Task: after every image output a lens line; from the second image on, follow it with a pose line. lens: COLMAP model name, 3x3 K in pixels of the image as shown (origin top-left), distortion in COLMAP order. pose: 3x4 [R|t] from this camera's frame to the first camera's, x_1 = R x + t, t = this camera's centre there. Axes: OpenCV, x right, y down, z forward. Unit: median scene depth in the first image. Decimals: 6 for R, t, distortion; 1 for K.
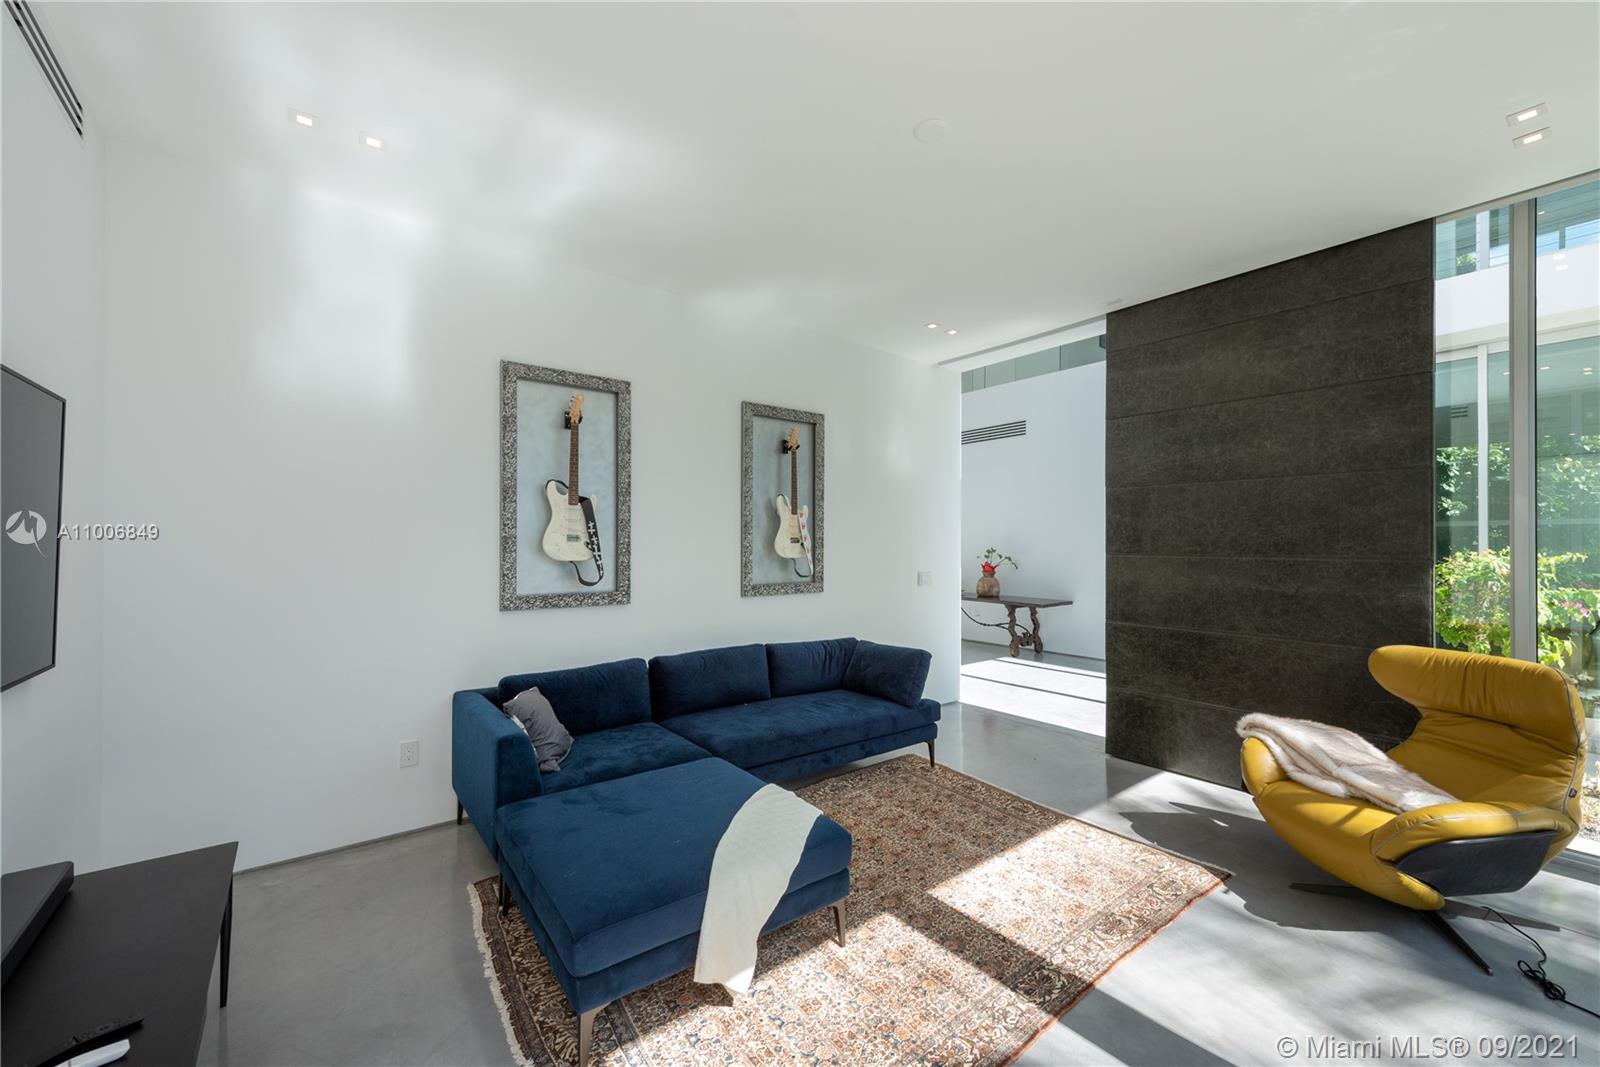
lens RADIAL K [[634.9, 0, 797.9], [0, 634.9, 535.6], [0, 0, 1]] dist [0.010225, 0.000254]
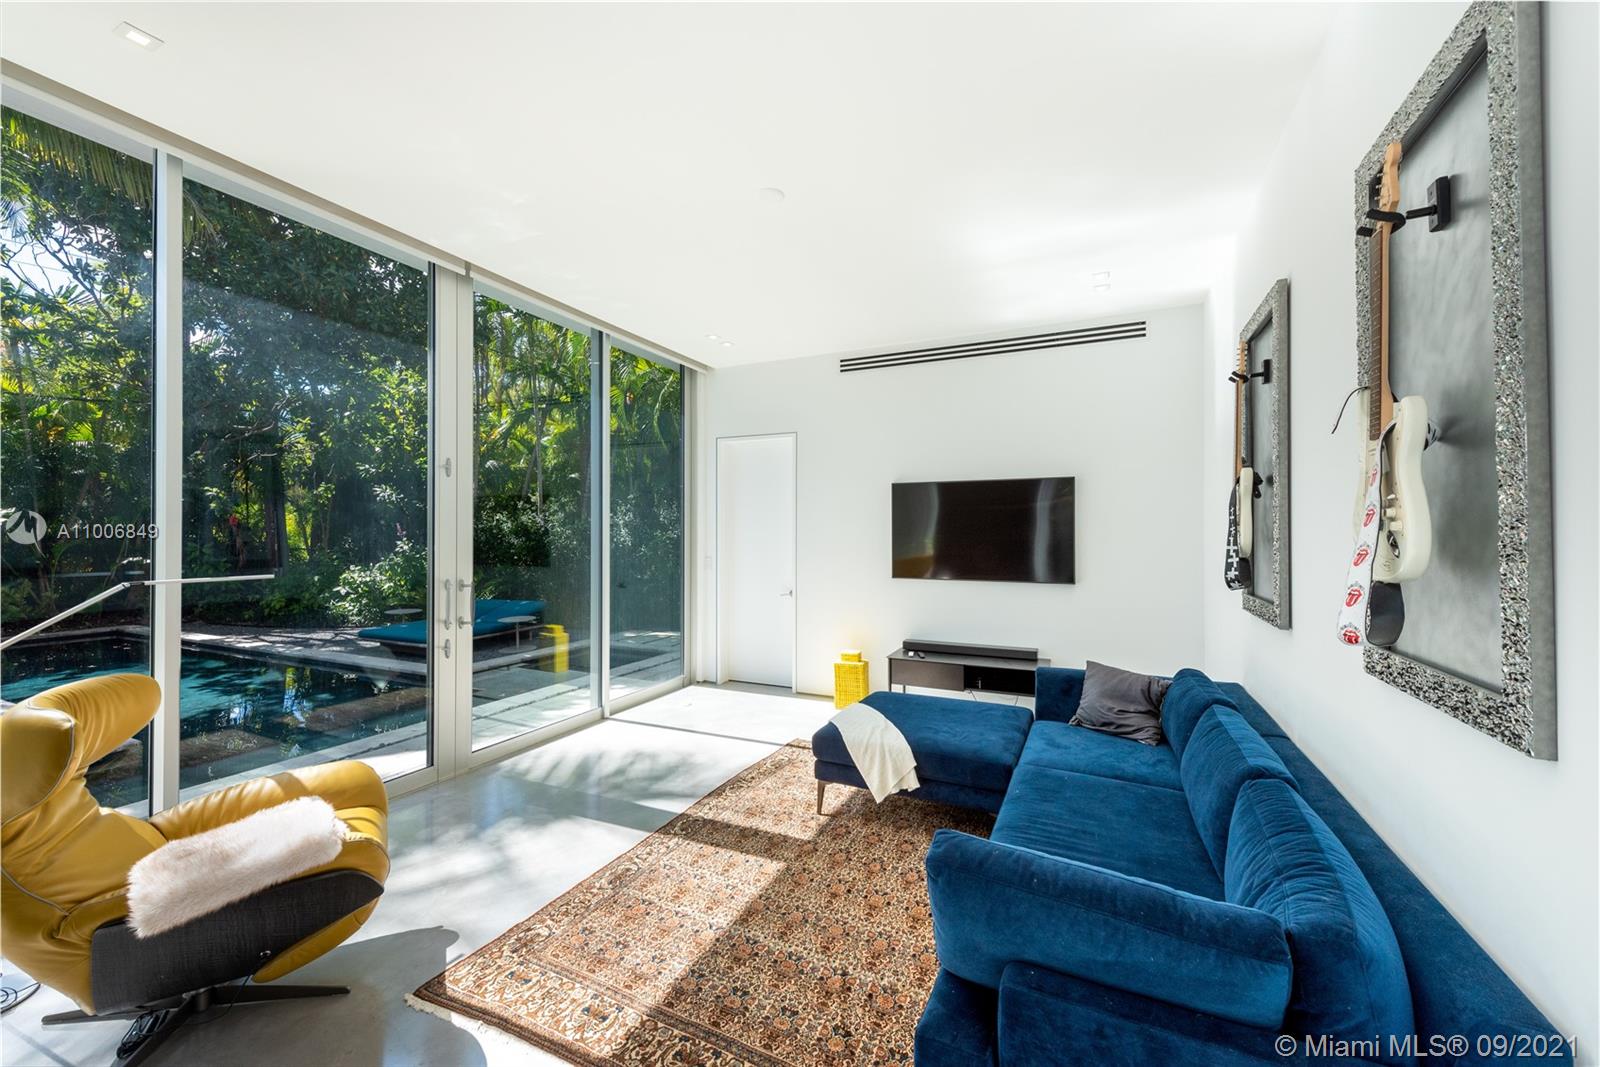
lens RADIAL K [[634.9, 0, 802.5], [0, 634.9, 527.4], [0, 0, 1]] dist [0.010225, 0.000254]
pose [[-0.890790, 0.007050, -0.454360, 0.653769], [0.011331, 0.999913, -0.006699, 0.009217], [0.454273, -0.011115, -0.890793, 1.973054]]
